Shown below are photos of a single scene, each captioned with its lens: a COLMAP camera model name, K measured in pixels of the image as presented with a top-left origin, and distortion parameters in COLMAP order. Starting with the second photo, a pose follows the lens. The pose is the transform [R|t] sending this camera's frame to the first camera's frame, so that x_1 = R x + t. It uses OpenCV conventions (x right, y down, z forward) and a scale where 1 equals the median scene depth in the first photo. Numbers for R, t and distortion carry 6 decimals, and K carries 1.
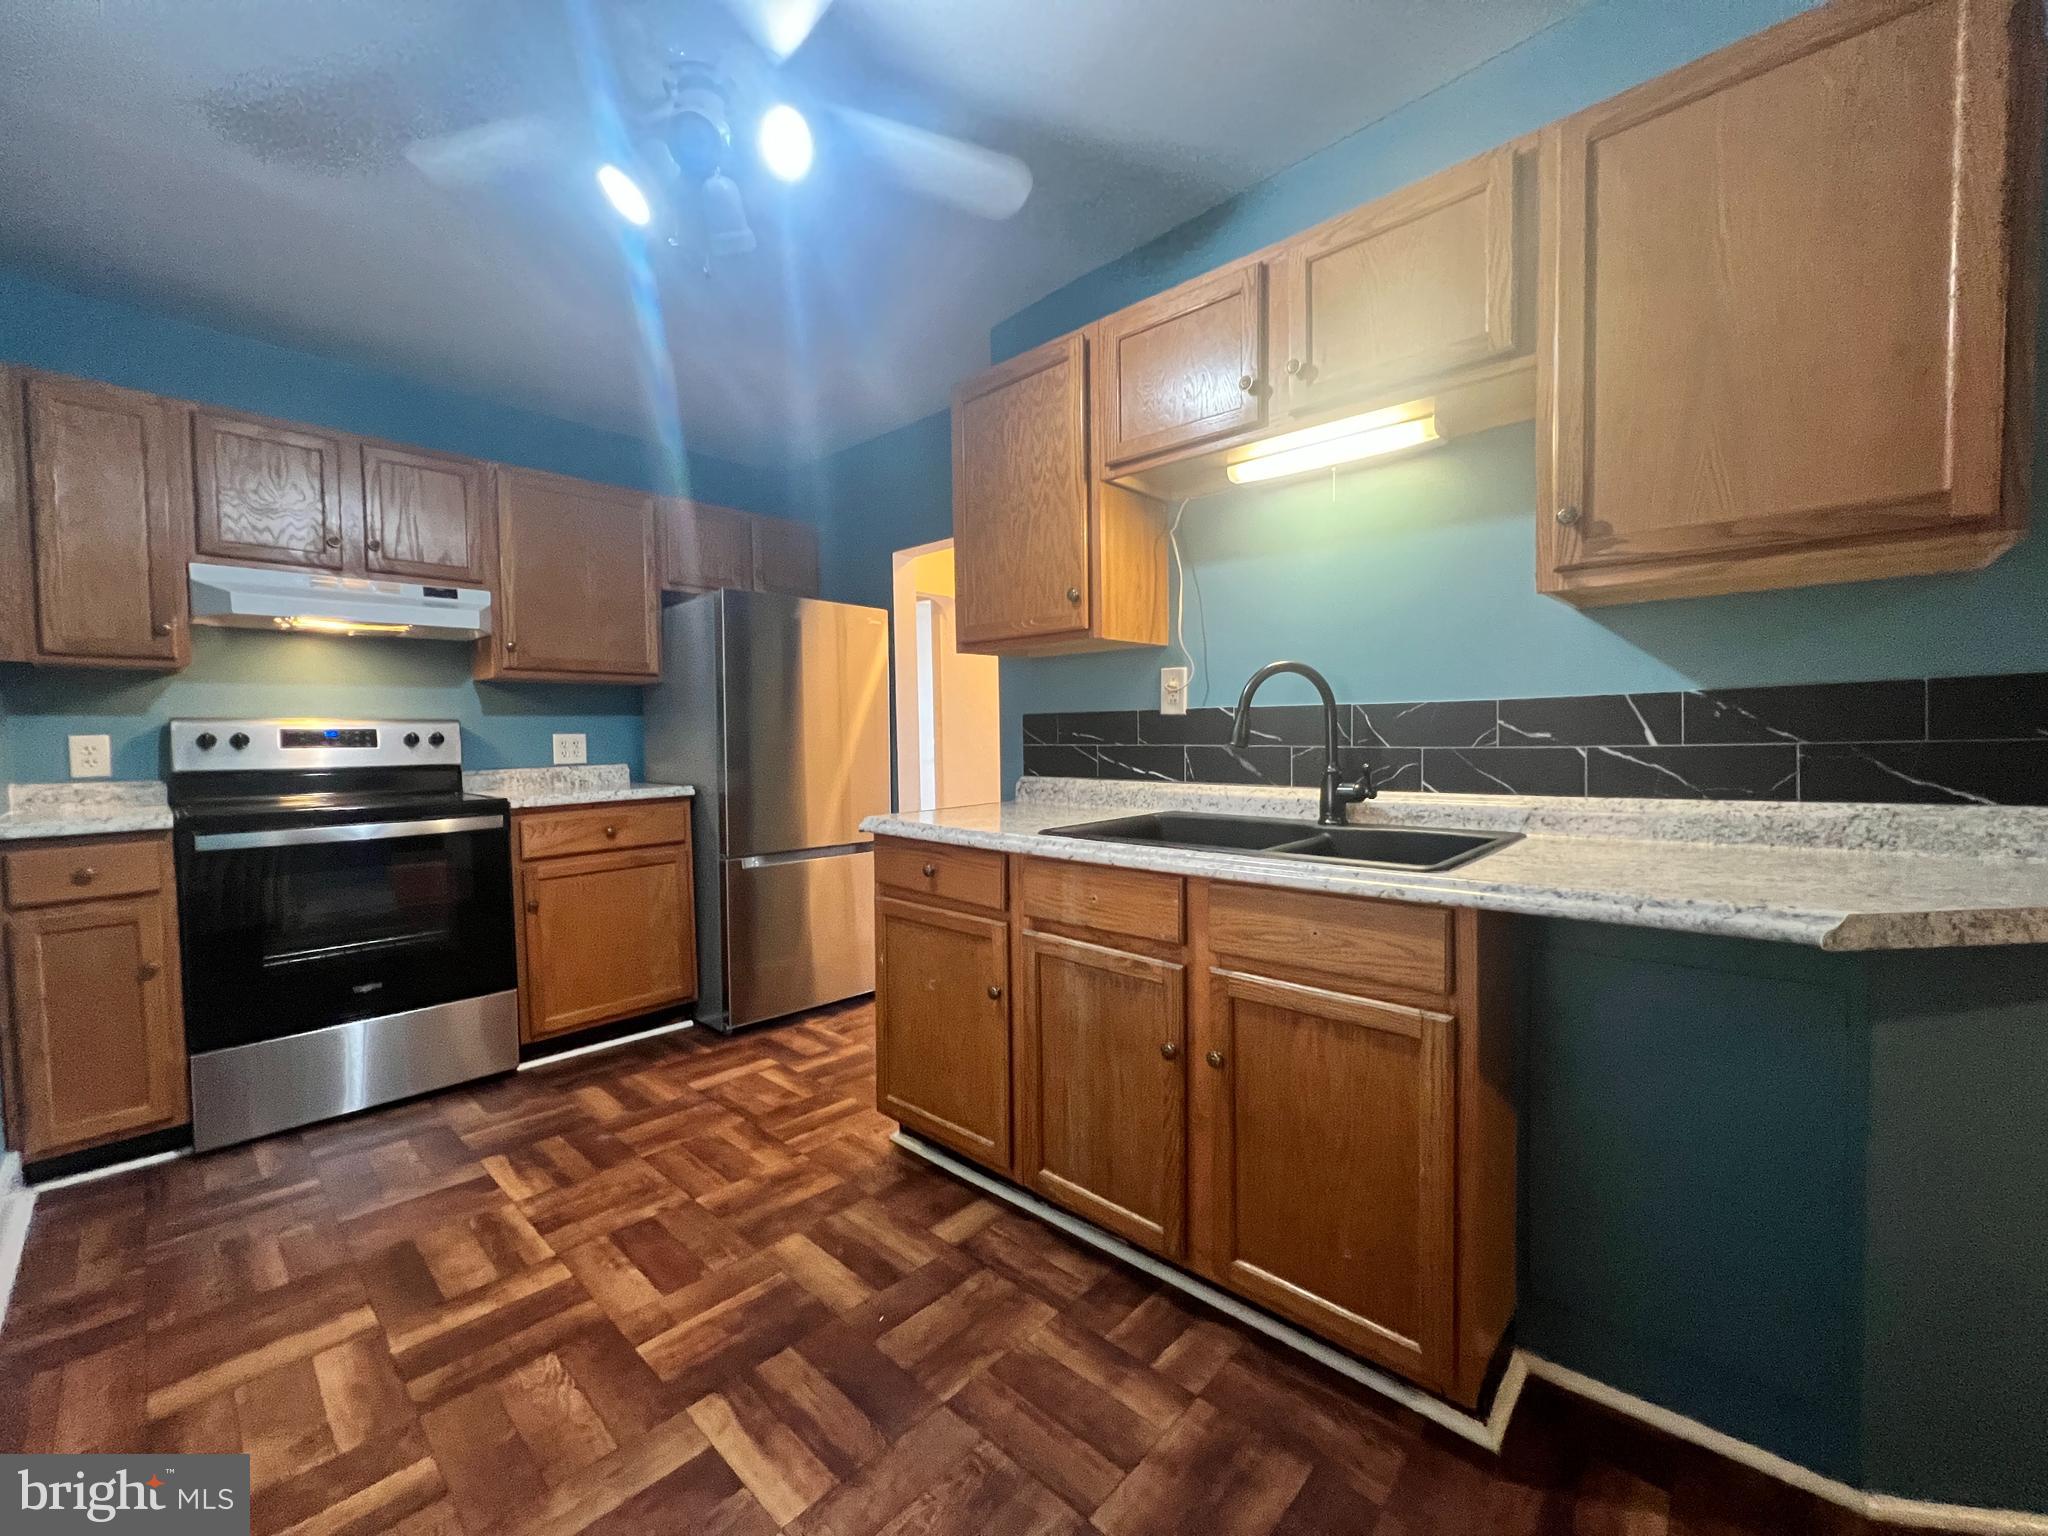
lens RADIAL K [[820.6, 0, 1017.2], [0, 820.6, 763.0], [0, 0, 1]] dist [0.000540, 0.000625]
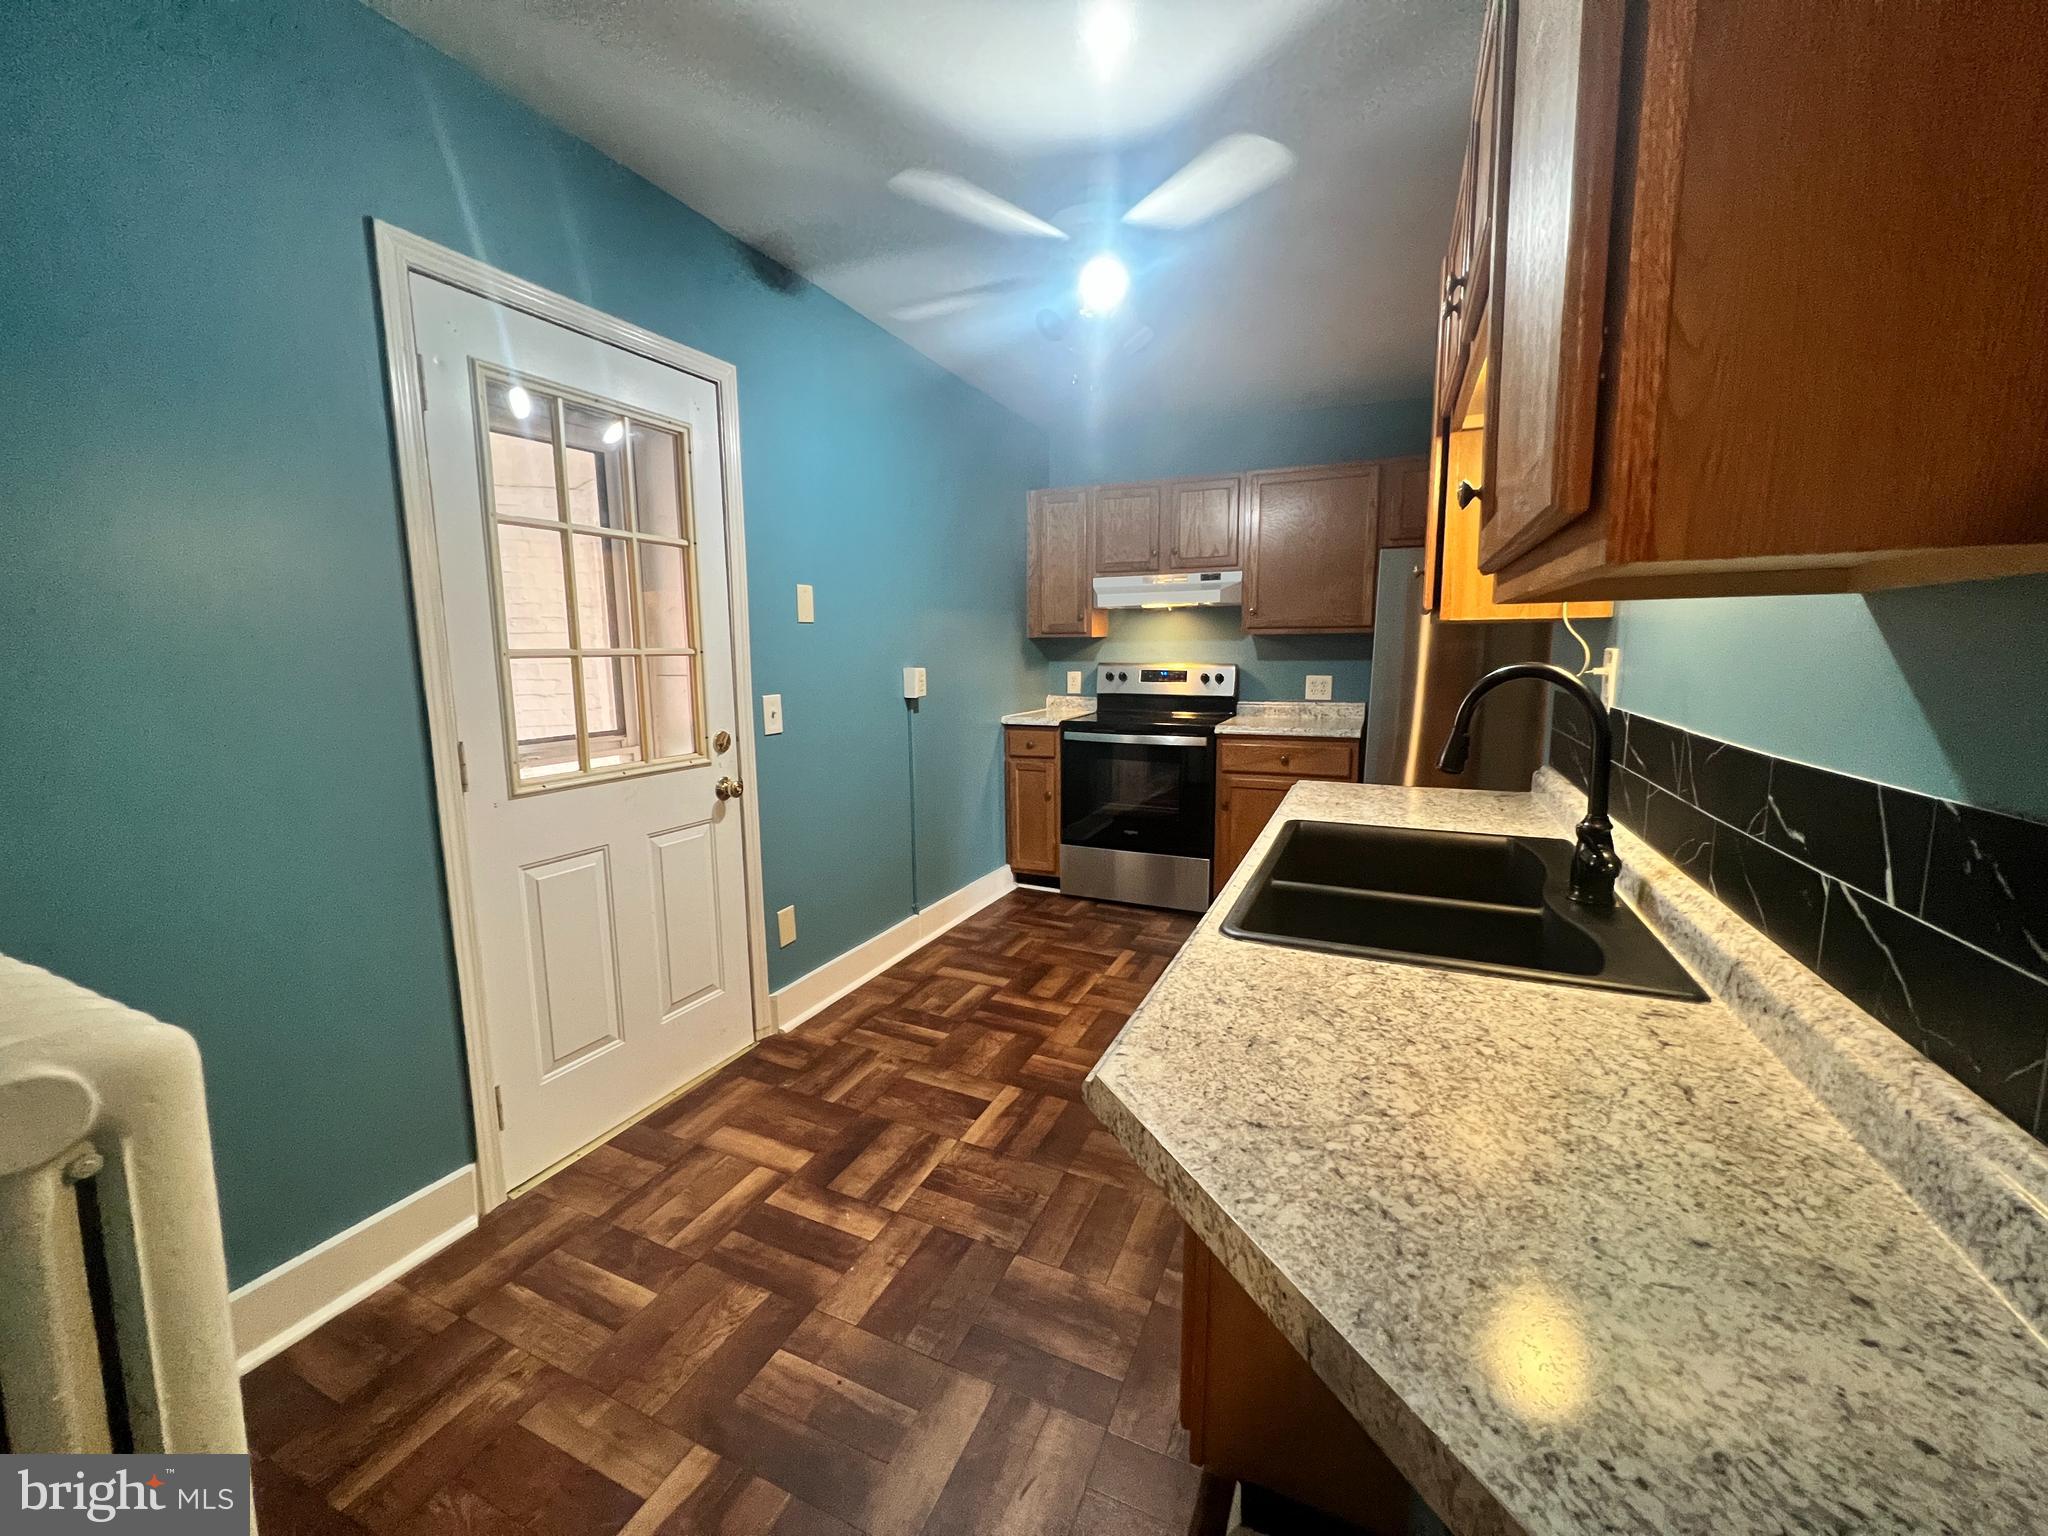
lens RADIAL K [[820.6, 0, 1017.2], [0, 820.6, 763.0], [0, 0, 1]] dist [0.000540, 0.000625]
pose [[0.320568, 0.146632, -0.935807, 0.655553], [-0.031949, 0.989057, 0.144031, -0.094525], [0.946687, -0.016273, 0.321745, 0.250716]]
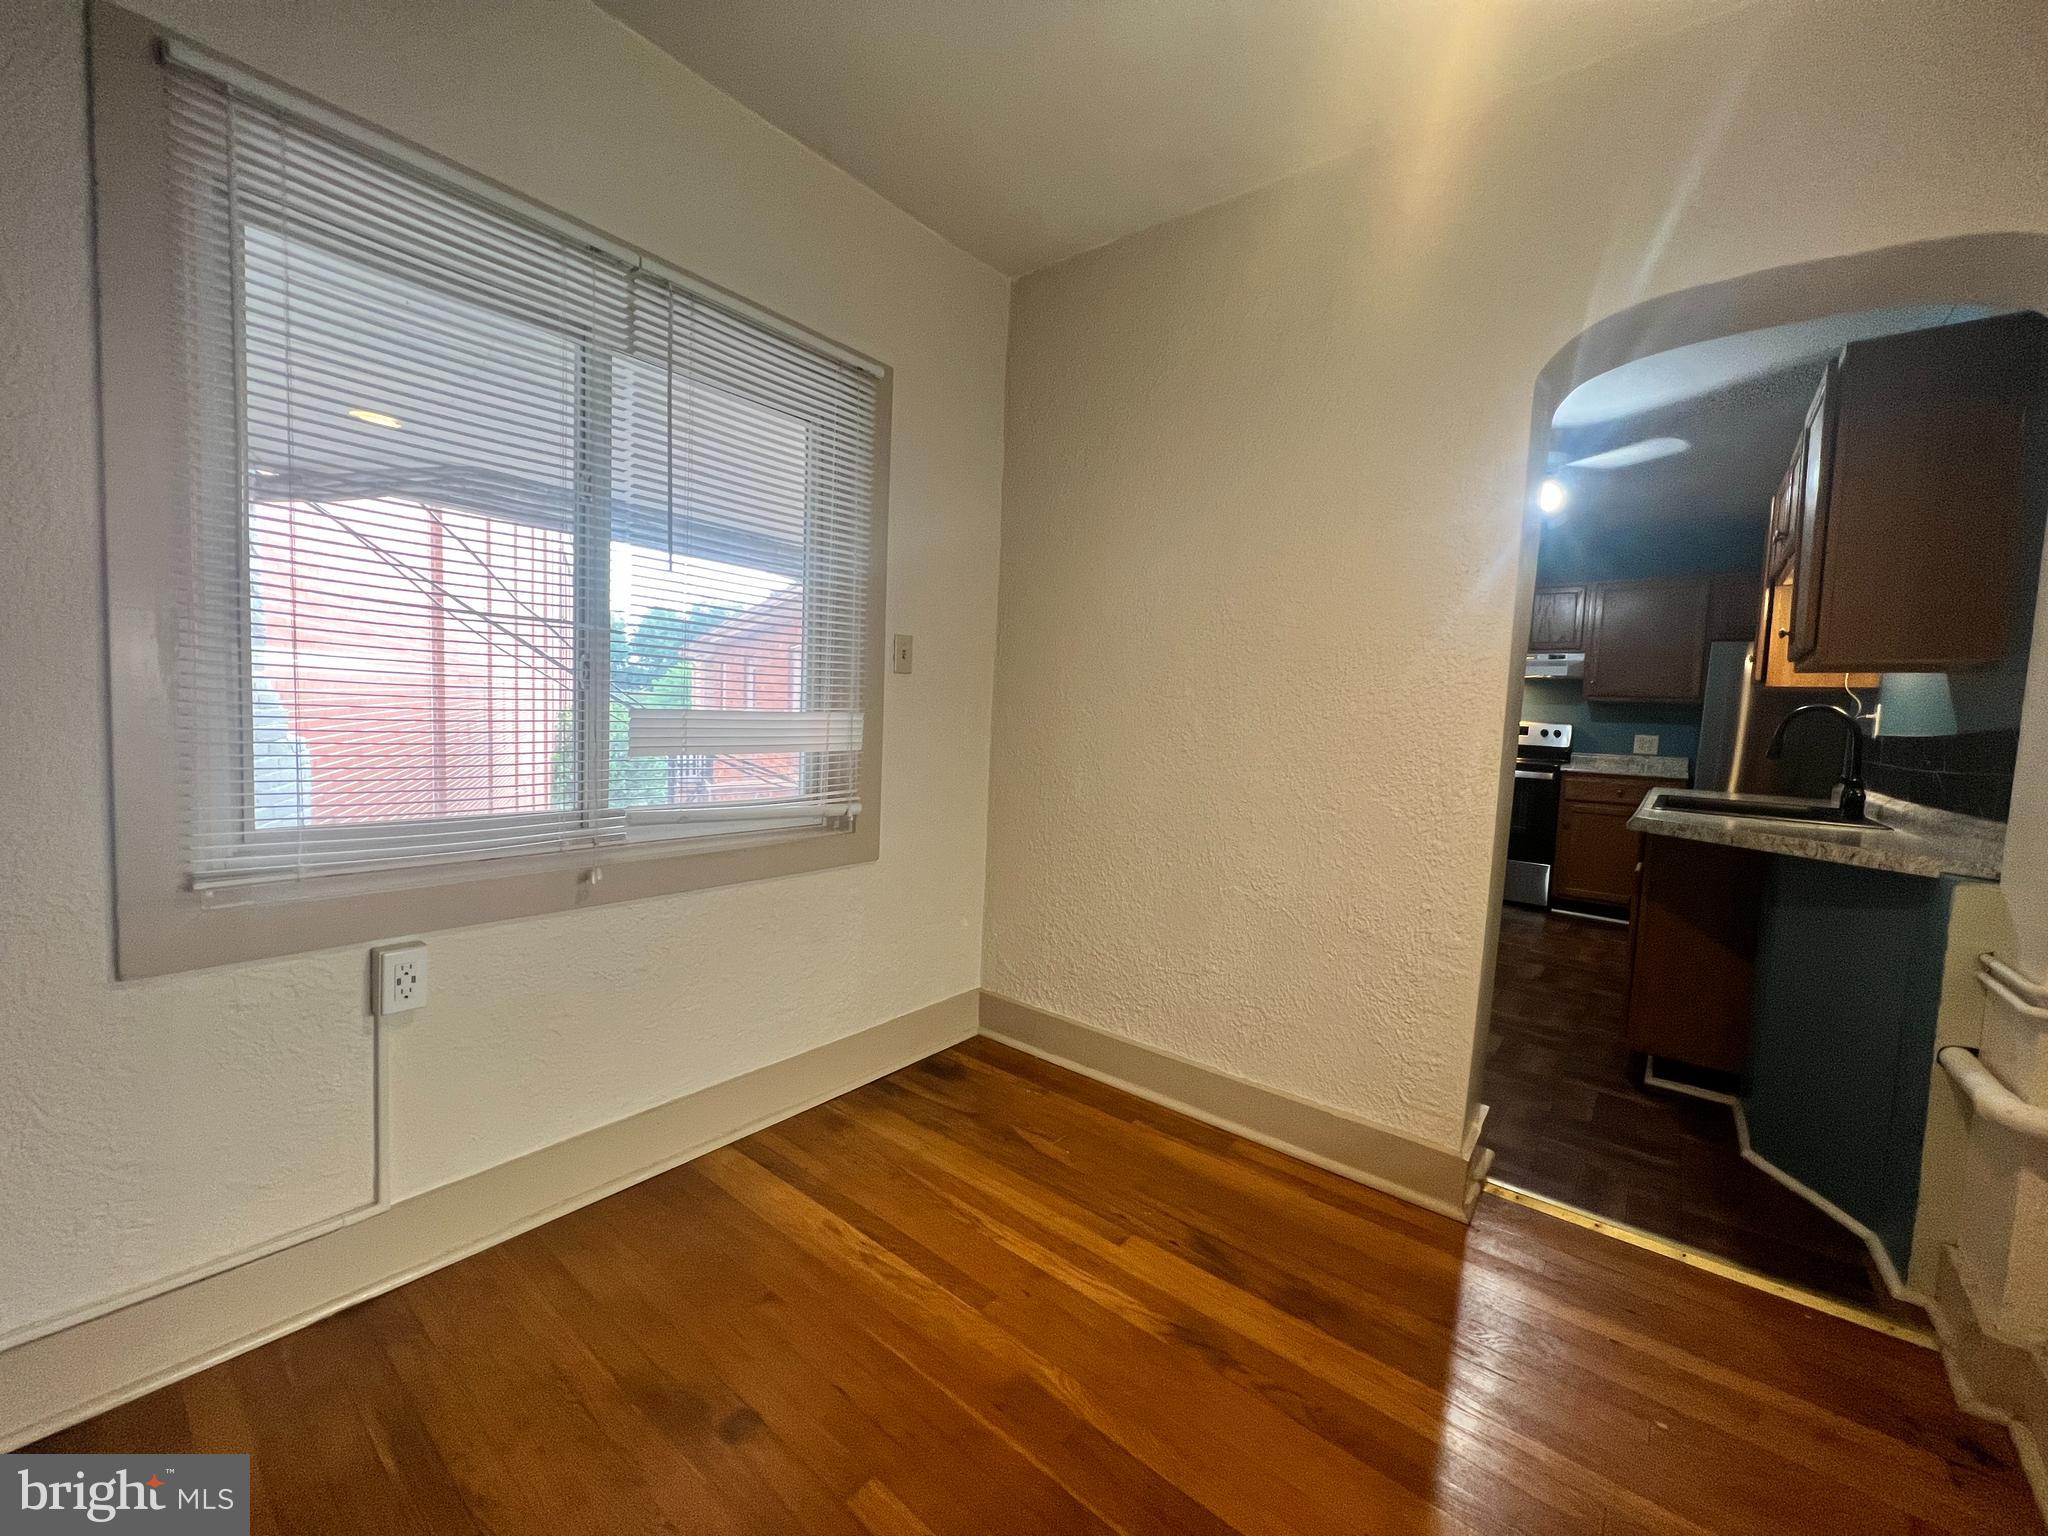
lens RADIAL K [[820.6, 0, 1017.2], [0, 820.6, 763.0], [0, 0, 1]] dist [0.000540, 0.000625]
pose [[0.067166, 0.085461, -0.994075, 1.308794], [-0.083558, 0.993307, 0.079749, -0.009903], [0.994237, 0.077707, 0.073857, -0.432473]]
